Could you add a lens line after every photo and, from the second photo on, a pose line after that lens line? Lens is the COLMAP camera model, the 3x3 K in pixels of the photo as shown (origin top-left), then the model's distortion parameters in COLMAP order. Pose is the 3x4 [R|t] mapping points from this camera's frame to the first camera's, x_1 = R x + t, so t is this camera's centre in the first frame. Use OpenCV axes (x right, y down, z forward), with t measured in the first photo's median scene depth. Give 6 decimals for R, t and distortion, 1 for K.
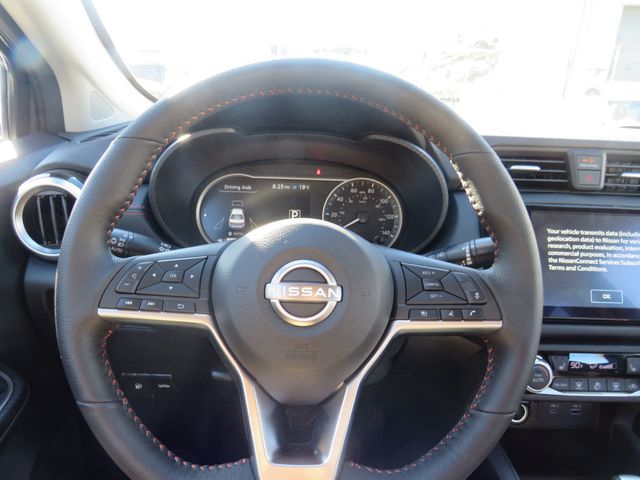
lens RADIAL K [[464.2, 0, 318.0], [0, 464.2, 236.7], [0, 0, 1]] dist [-0.045248, 0.037591]
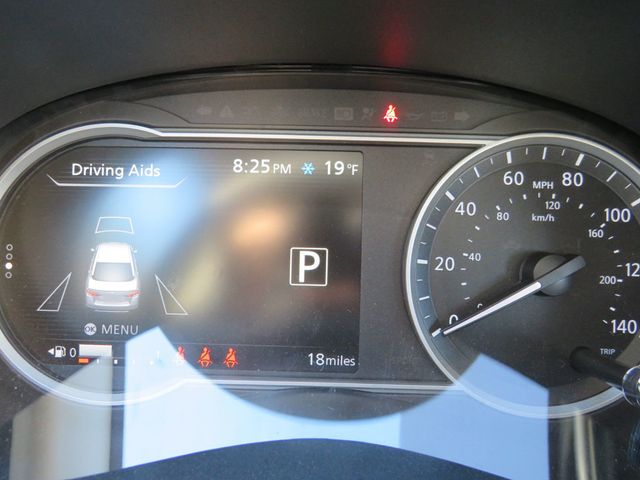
lens RADIAL K [[464.2, 0, 317.9], [0, 464.2, 241.0], [0, 0, 1]] dist [-0.045248, 0.037591]
pose [[0.999766, -0.003404, -0.021348, -0.038124], [0.004946, 0.997351, 0.072571, -0.082481], [0.021044, -0.072660, 0.997135, 0.710784]]
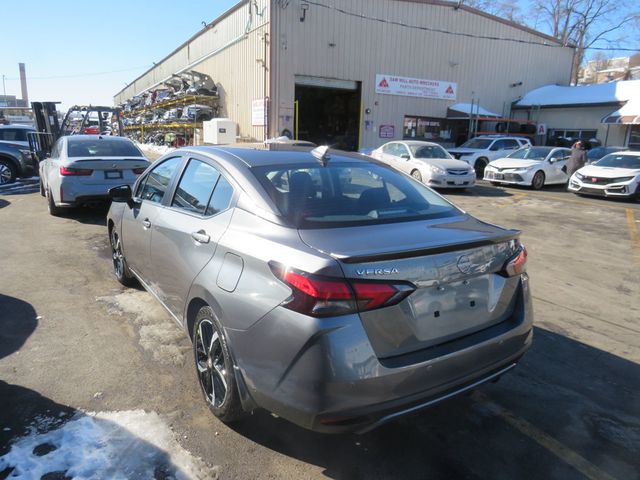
lens RADIAL K [[464.2, 0, 317.1], [0, 464.2, 241.8], [0, 0, 1]] dist [-0.045248, 0.037591]
pose [[0.853275, -0.129266, 0.505185, -1.885046], [0.151820, 0.988402, -0.003519, 0.831621], [-0.498871, 0.079699, 0.863004, -5.602548]]
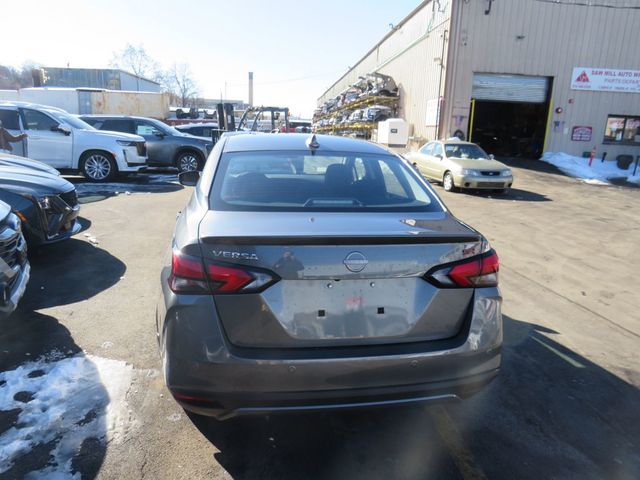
lens RADIAL K [[464.2, 0, 315.4], [0, 464.2, 243.7], [0, 0, 1]] dist [-0.045248, 0.037591]
pose [[0.991708, -0.033360, 0.124106, 0.050308], [0.039082, 0.998269, -0.043958, 1.141174], [-0.122425, 0.048444, 0.991295, -6.103302]]
